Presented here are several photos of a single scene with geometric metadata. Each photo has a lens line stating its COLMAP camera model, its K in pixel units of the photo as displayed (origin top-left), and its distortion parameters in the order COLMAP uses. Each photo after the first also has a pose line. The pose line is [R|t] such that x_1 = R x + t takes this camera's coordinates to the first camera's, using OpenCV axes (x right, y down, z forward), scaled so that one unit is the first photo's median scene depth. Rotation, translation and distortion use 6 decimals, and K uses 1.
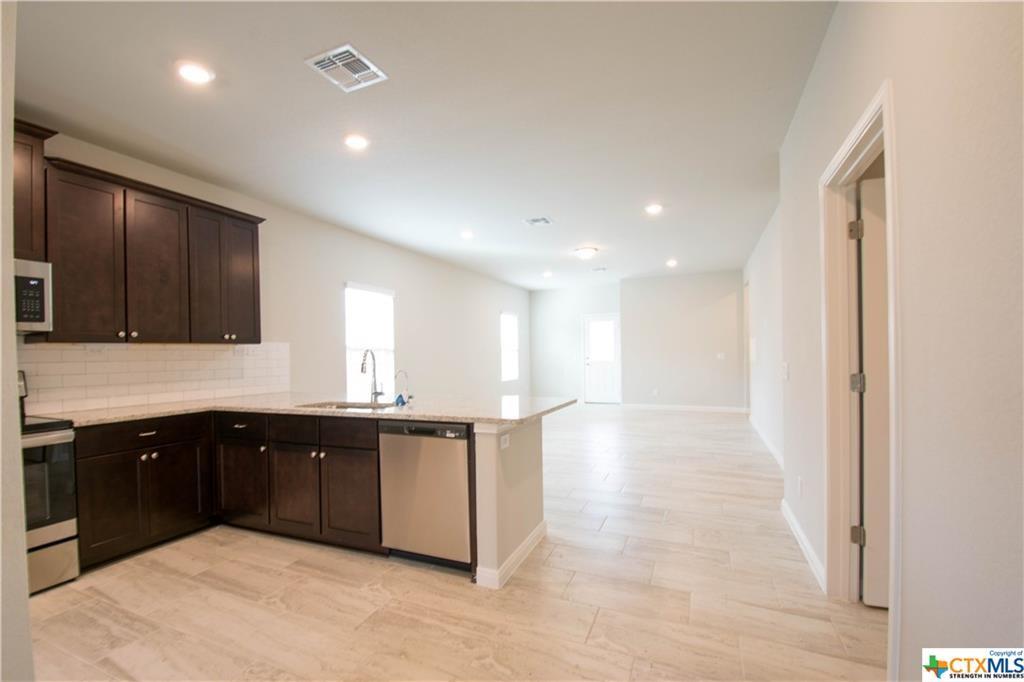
lens RADIAL K [[448.9, 0, 505.8], [0, 448.9, 355.8], [0, 0, 1]] dist [0.014686, -0.023726]
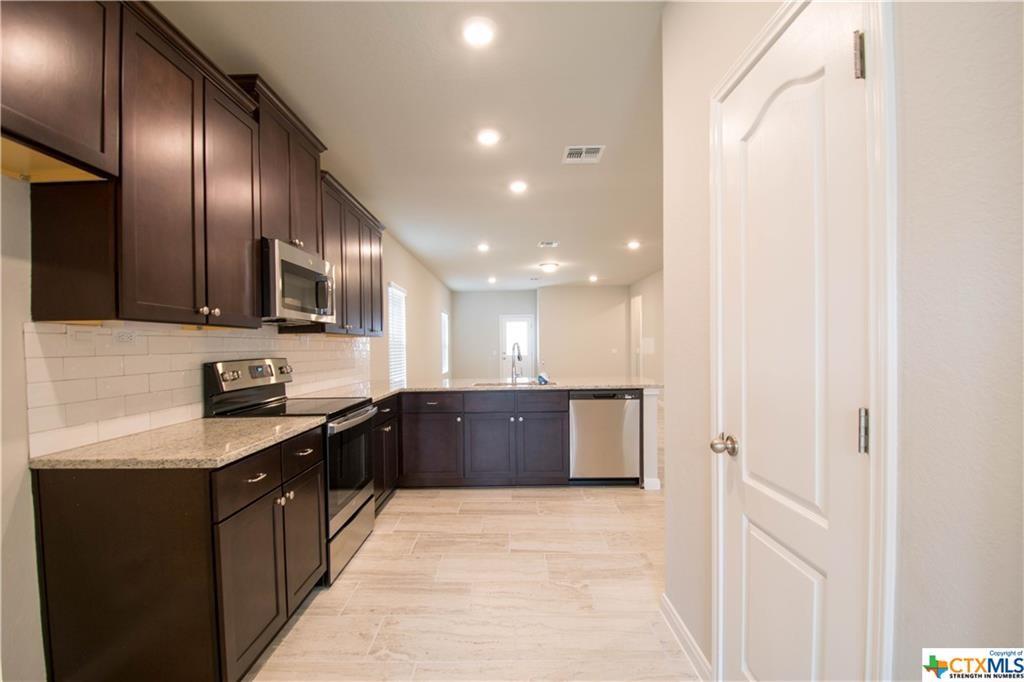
lens RADIAL K [[448.9, 0, 505.8], [0, 448.9, 355.8], [0, 0, 1]] dist [0.014686, -0.023726]
pose [[0.923483, -0.002966, 0.383627, -0.999030], [0.001318, 0.999989, 0.004560, 0.023317], [-0.383637, -0.003705, 0.923477, -0.247671]]
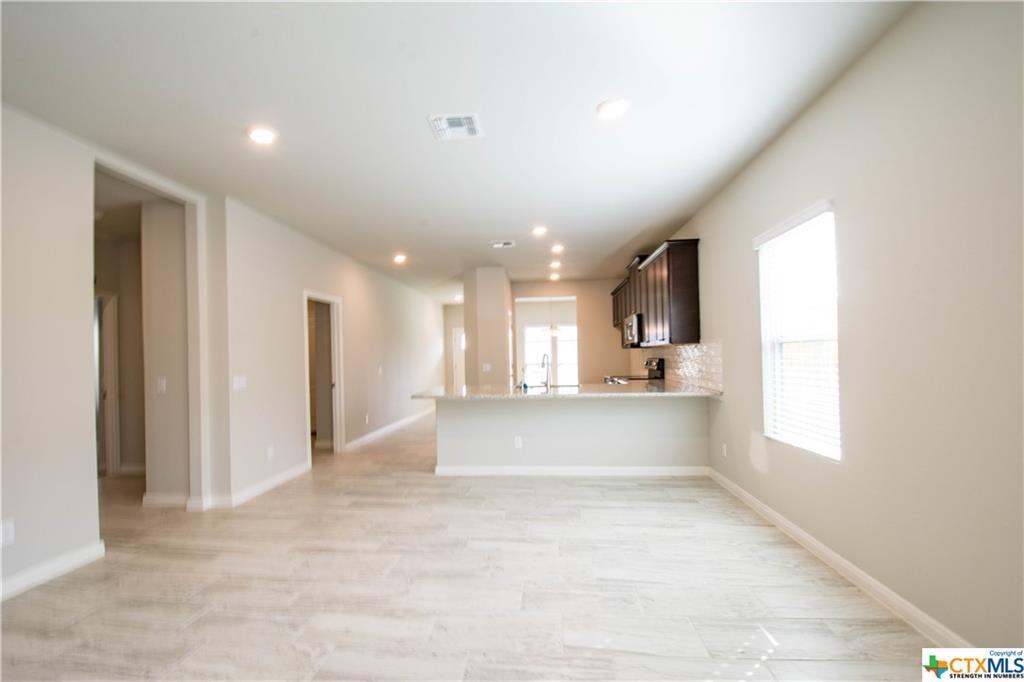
lens RADIAL K [[448.9, 0, 505.8], [0, 448.9, 355.8], [0, 0, 1]] dist [0.014686, -0.023726]
pose [[-0.947614, 0.043429, -0.316450, 0.372527], [0.042044, 0.999053, 0.011207, -0.037336], [0.316637, -0.002685, -0.948543, 2.870864]]
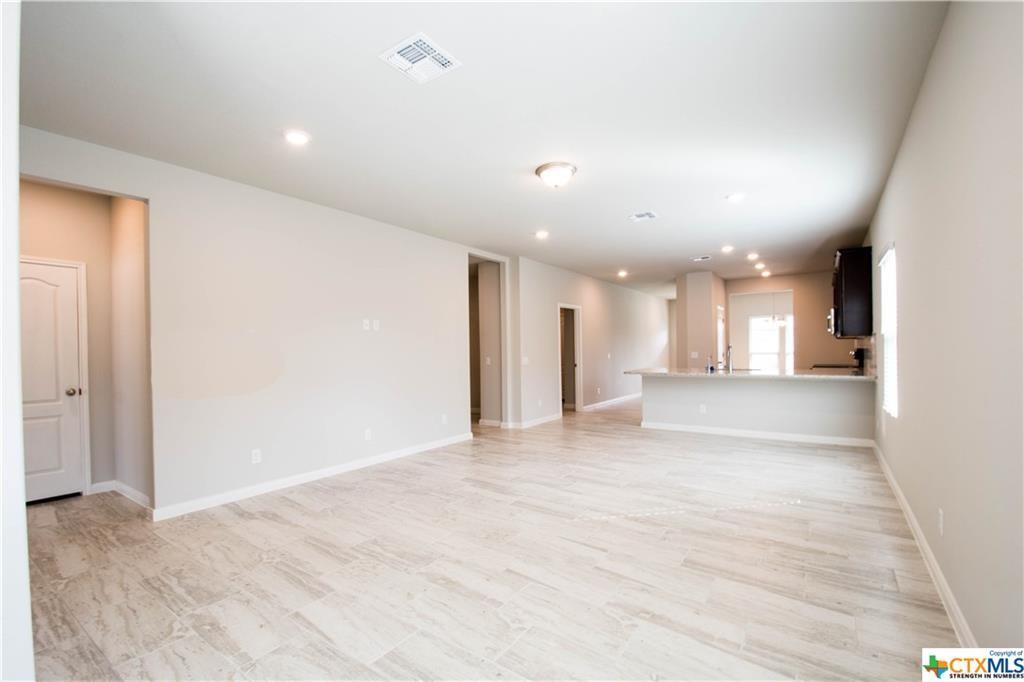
lens RADIAL K [[448.9, 0, 505.8], [0, 448.9, 355.8], [0, 0, 1]] dist [0.014686, -0.023726]
pose [[-0.978918, 0.036060, 0.201044, 0.322976], [0.040101, 0.999067, 0.016063, -0.043010], [-0.200277, 0.023786, -0.979450, 3.776541]]
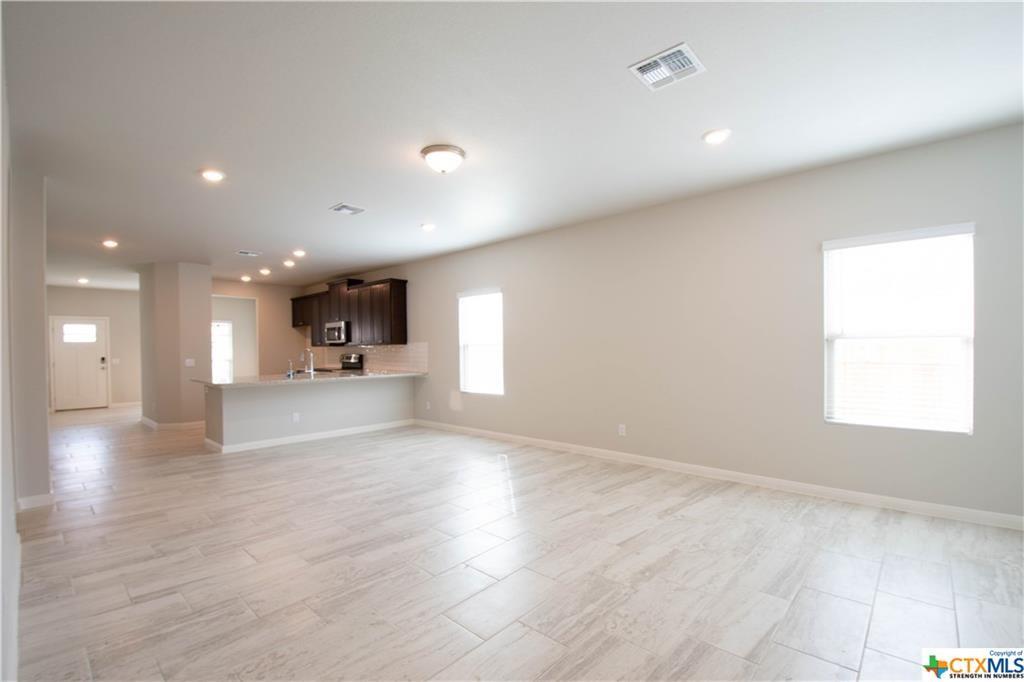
lens RADIAL K [[450.6, 0, 501.1], [0, 450.6, 347.3], [0, 0, 1]] dist [0.000587, -0.023371]
pose [[-0.335177, 0.022834, -0.941878, 1.574494], [0.012459, 0.999726, 0.019802, -0.065452], [0.942073, -0.005098, -0.335370, 2.973456]]
